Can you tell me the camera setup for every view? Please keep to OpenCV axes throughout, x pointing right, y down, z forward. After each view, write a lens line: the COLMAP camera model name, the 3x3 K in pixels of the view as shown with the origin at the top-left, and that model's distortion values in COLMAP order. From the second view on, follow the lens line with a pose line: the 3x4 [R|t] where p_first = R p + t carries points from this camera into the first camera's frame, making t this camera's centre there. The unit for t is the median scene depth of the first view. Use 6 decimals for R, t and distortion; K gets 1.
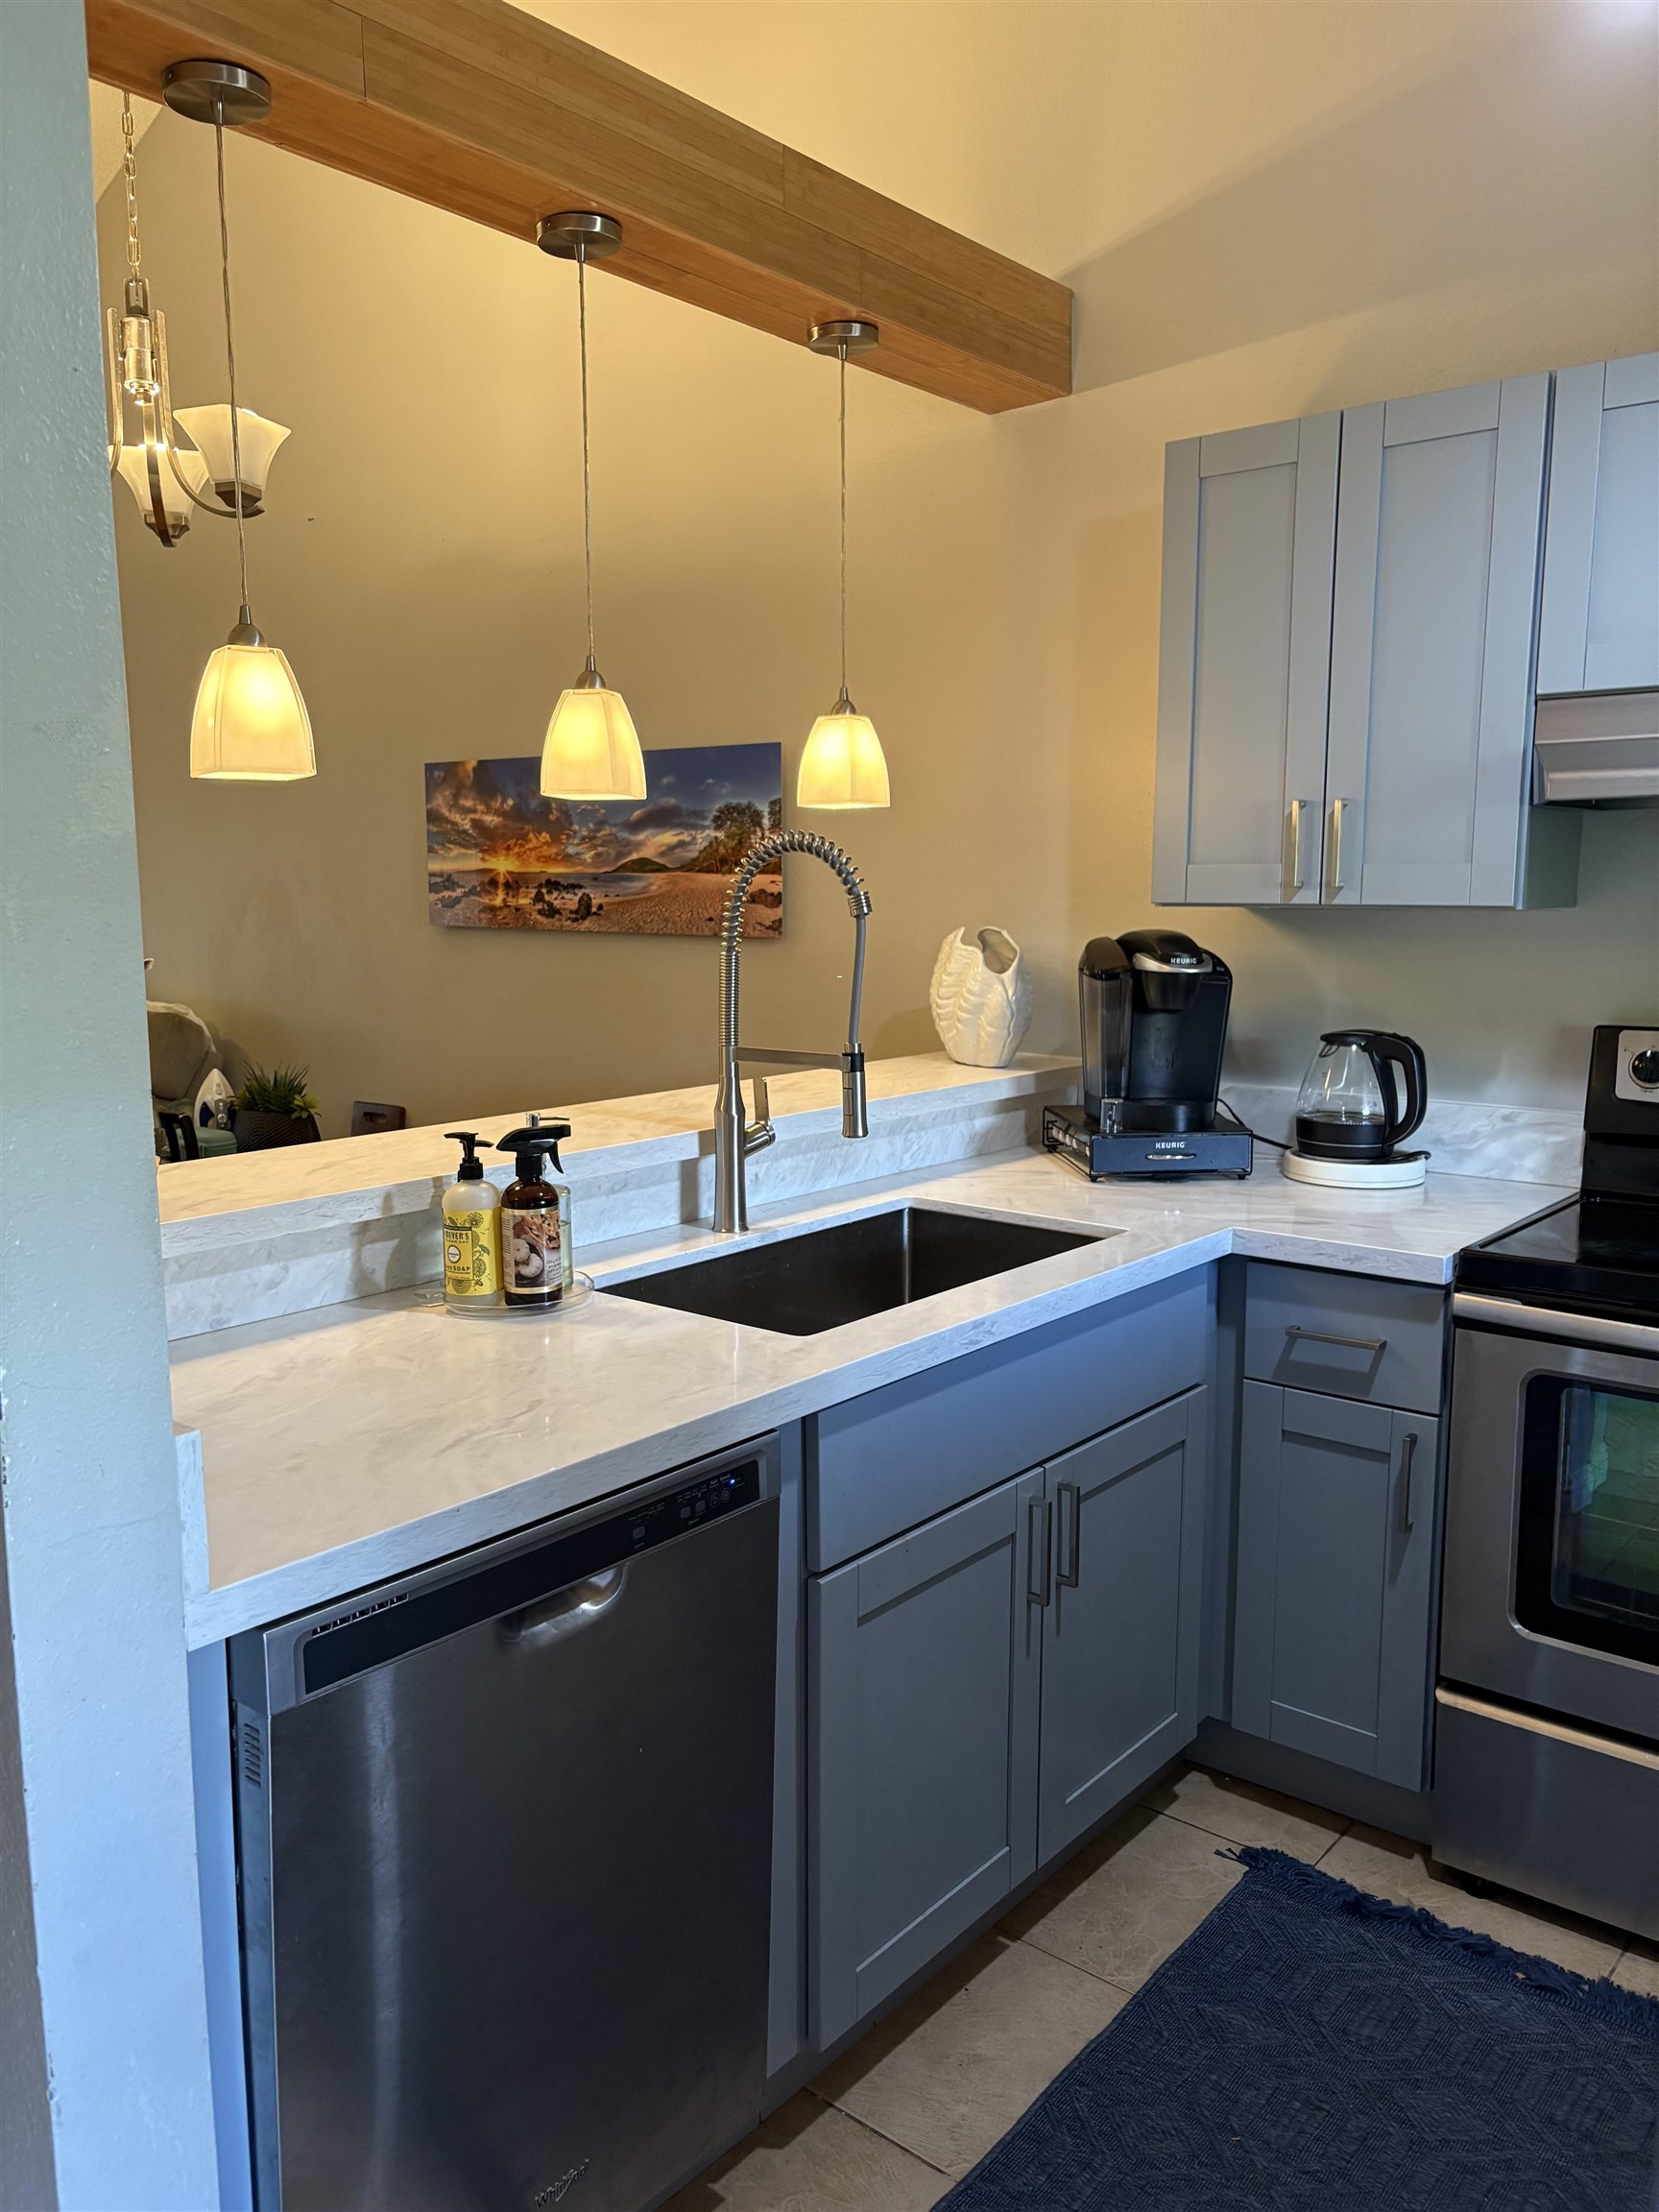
lens RADIAL K [[1646.6, 0, 829.5], [0, 1646.6, 1106.0], [0, 0, 1]] dist [0.056724, -0.078995]
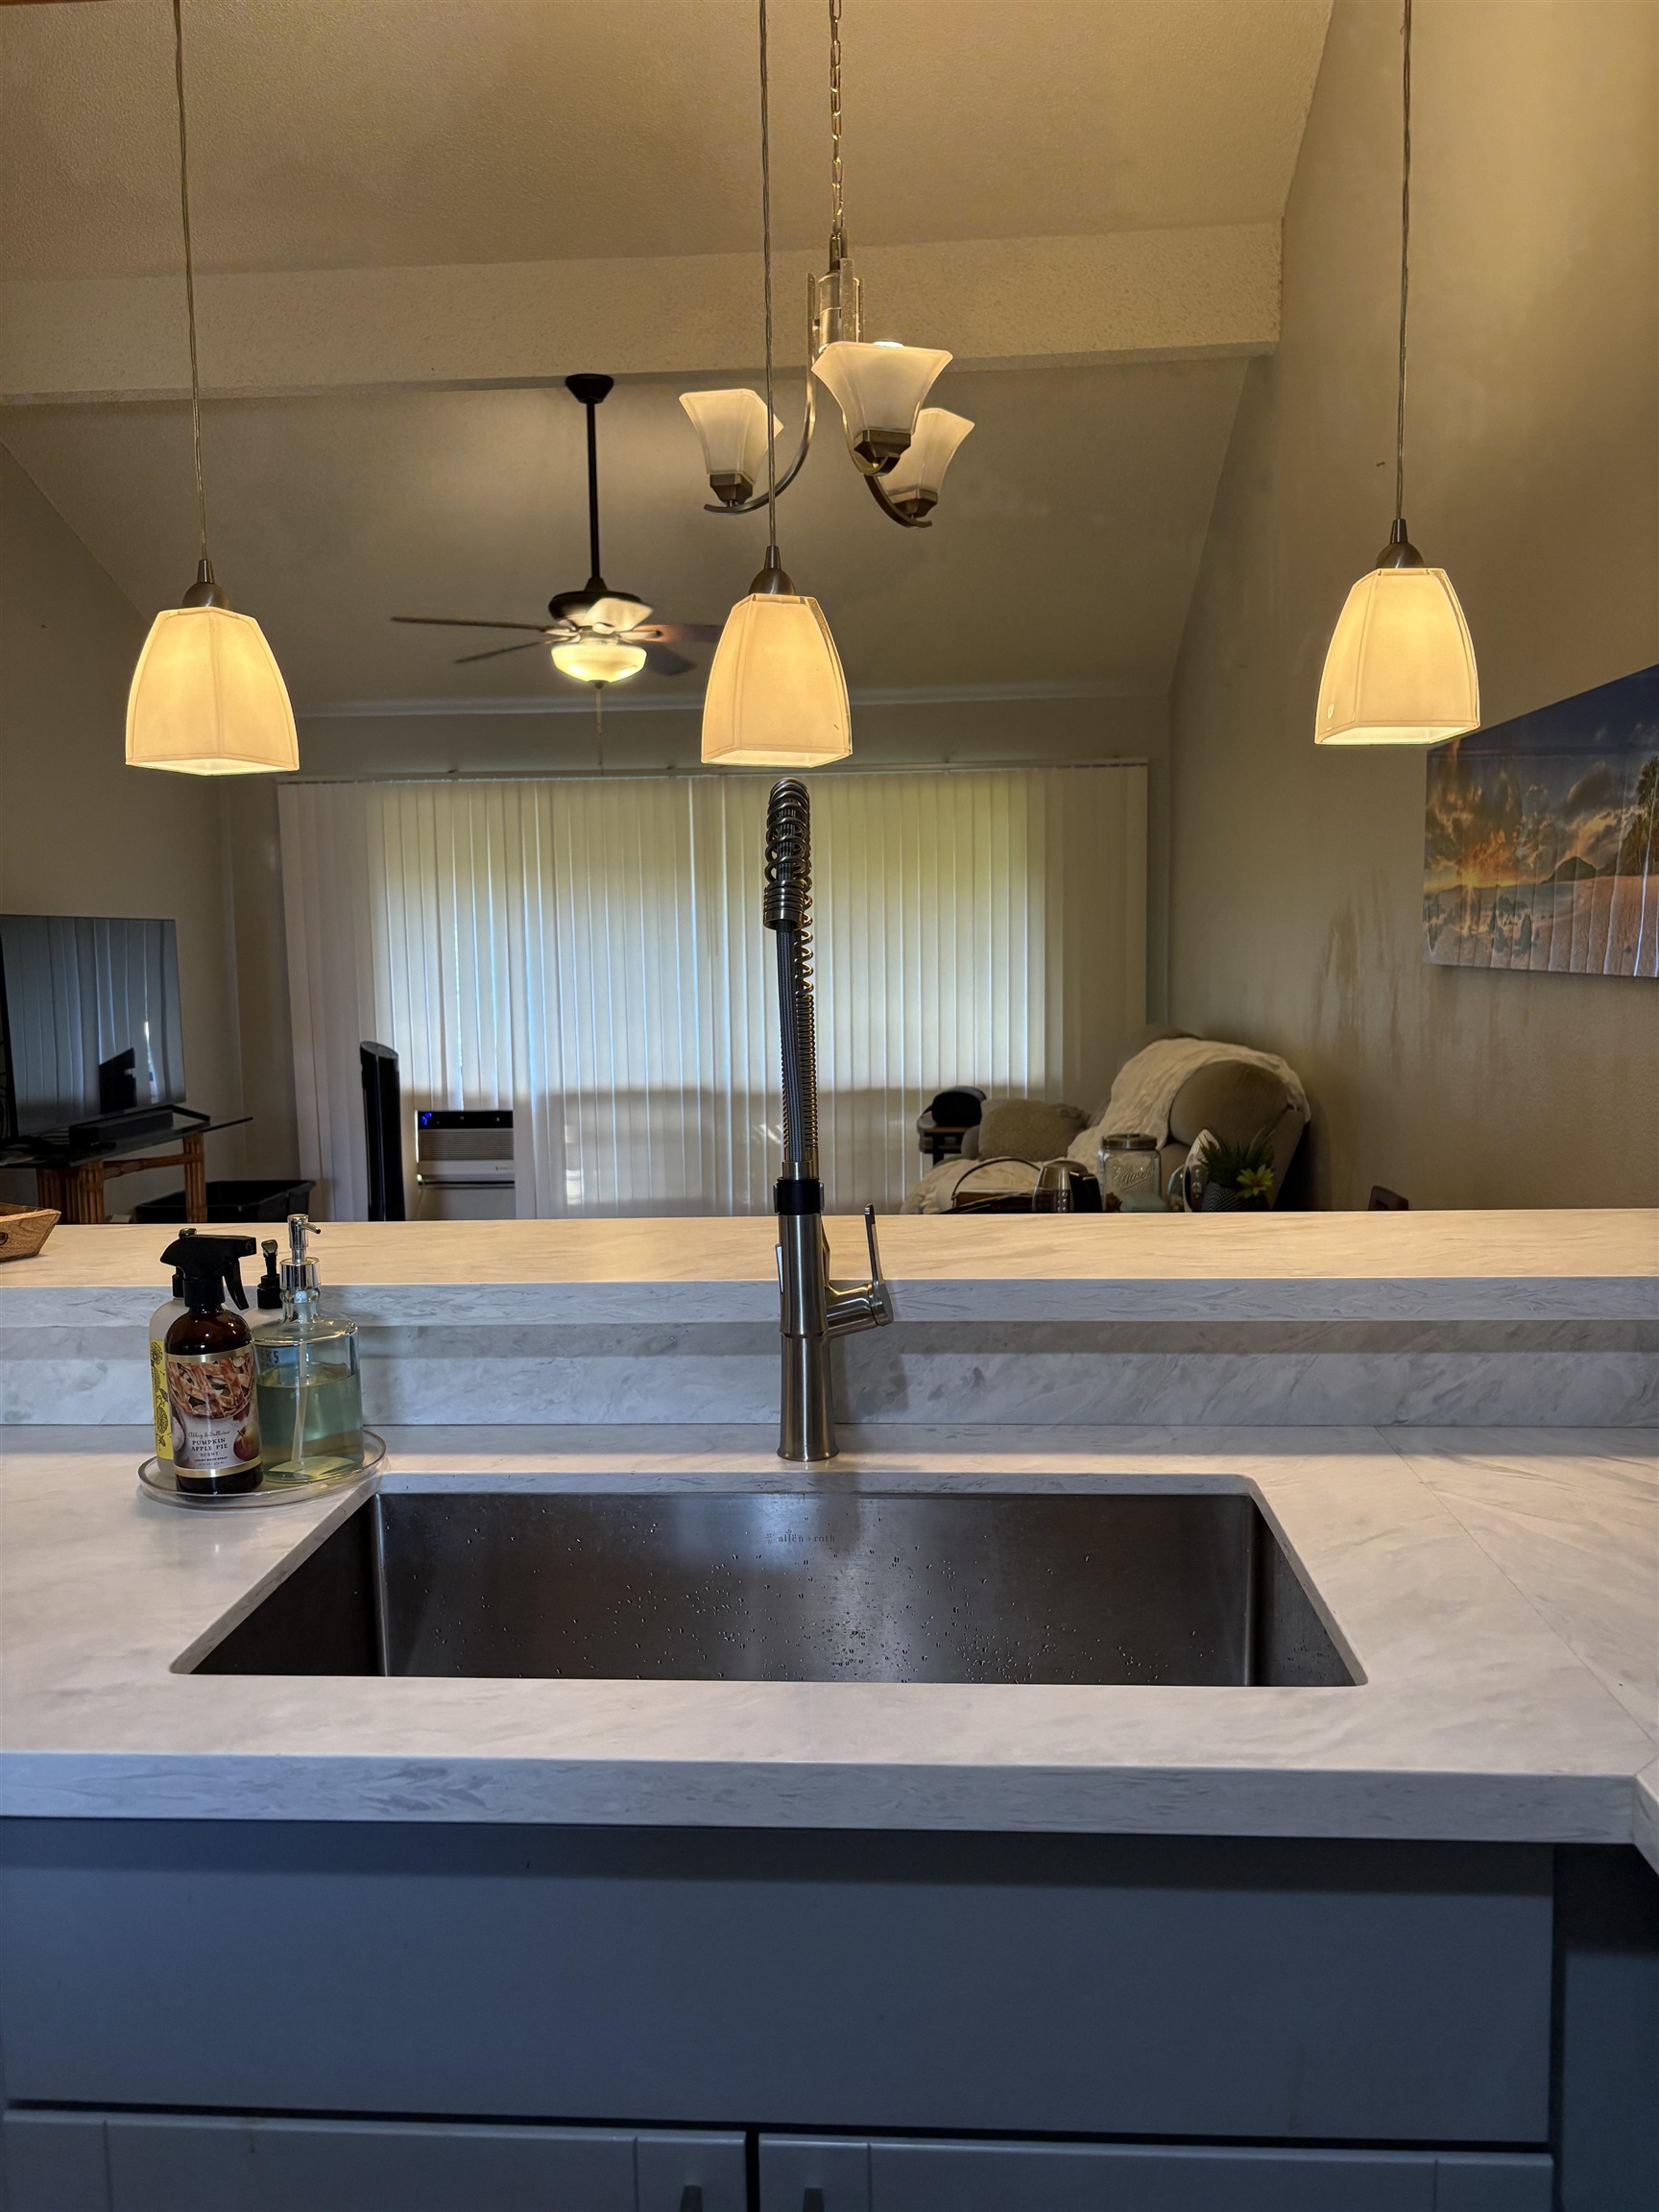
lens RADIAL K [[1663.2, 0, 829.5], [0, 1663.2, 1106.0], [0, 0, 1]] dist [0.029843, -0.041326]
pose [[0.582728, 0.068537, -0.809772, 0.410316], [-0.093673, 0.995461, 0.016844, -0.059069], [0.807251, 0.066039, 0.586502, 0.618590]]
